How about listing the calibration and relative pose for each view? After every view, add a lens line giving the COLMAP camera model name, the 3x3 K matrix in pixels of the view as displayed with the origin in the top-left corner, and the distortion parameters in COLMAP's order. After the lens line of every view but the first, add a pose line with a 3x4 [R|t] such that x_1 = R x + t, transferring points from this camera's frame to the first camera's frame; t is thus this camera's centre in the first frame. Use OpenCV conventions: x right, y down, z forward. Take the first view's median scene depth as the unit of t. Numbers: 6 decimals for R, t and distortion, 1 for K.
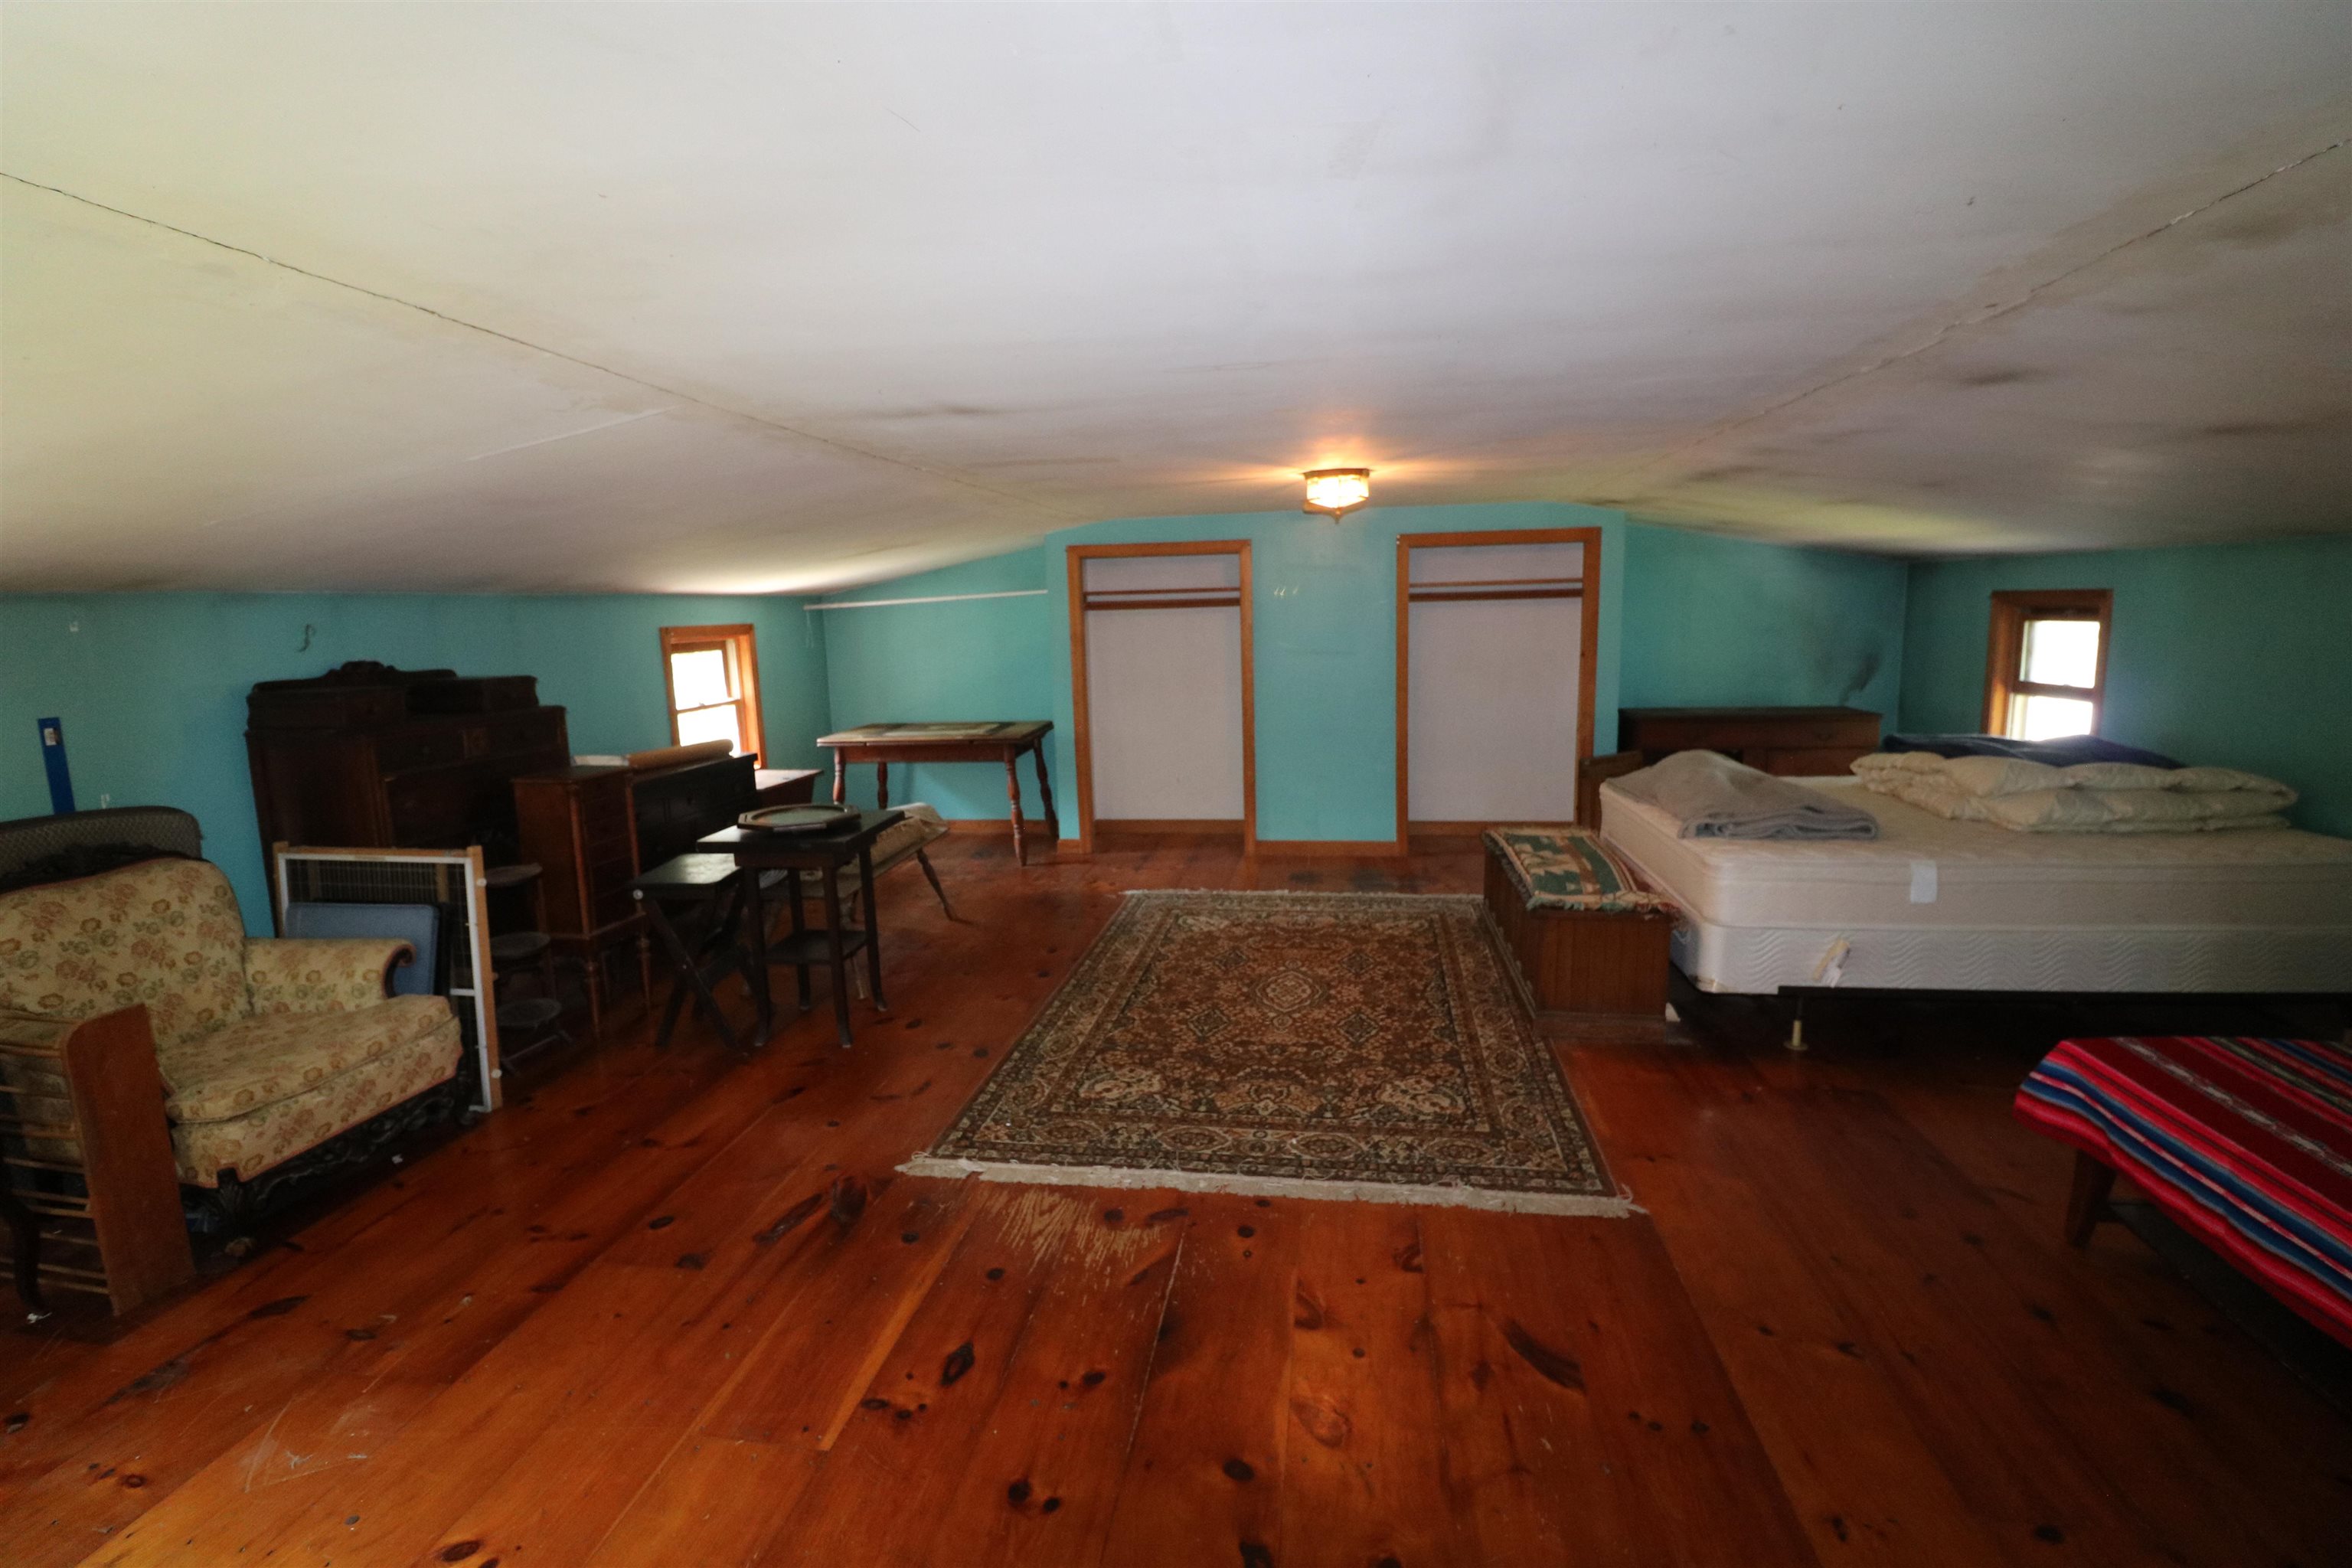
lens RADIAL K [[1090.7, 0, 1177.6], [0, 1090.7, 782.7], [0, 0, 1]] dist [-0.012506, -0.003049]
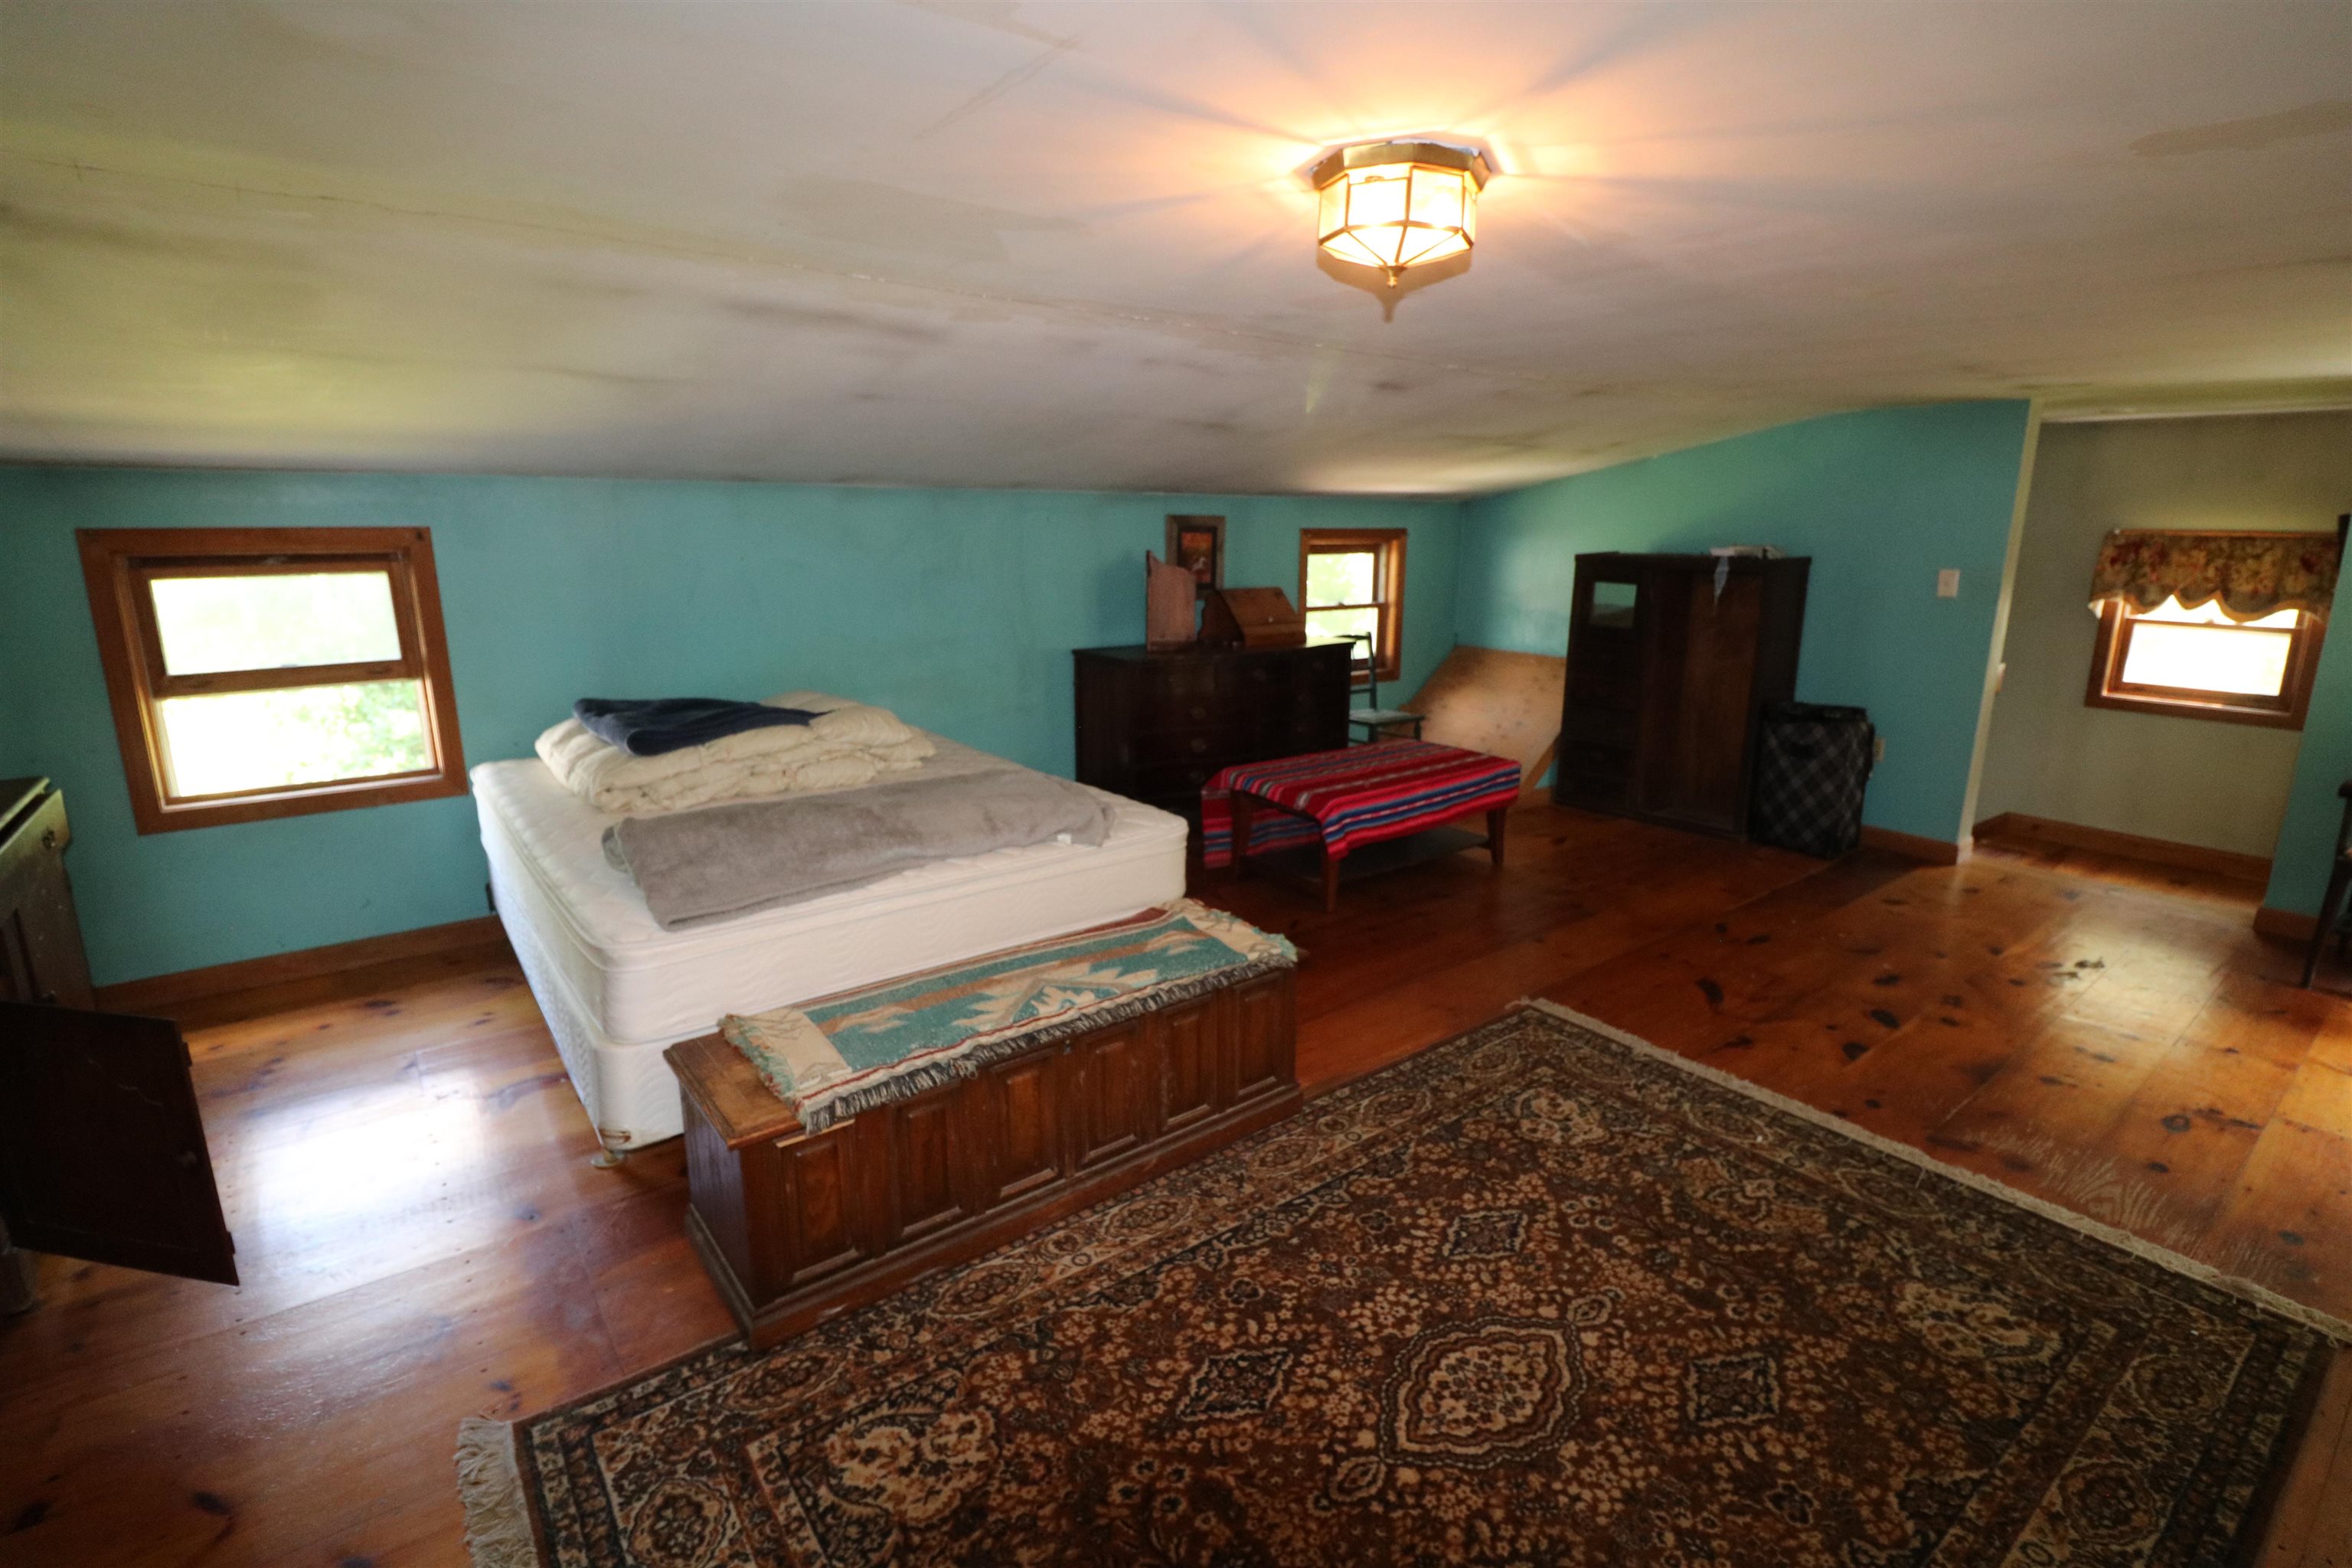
lens RADIAL K [[1090.7, 0, 1165.8], [0, 1090.7, 774.2], [0, 0, 1]] dist [-0.012506, -0.003049]
pose [[-0.721073, -0.139347, 0.678702, -0.092278], [0.120087, 0.939606, 0.320499, -0.263000], [-0.682373, 0.312606, -0.660791, 1.630752]]
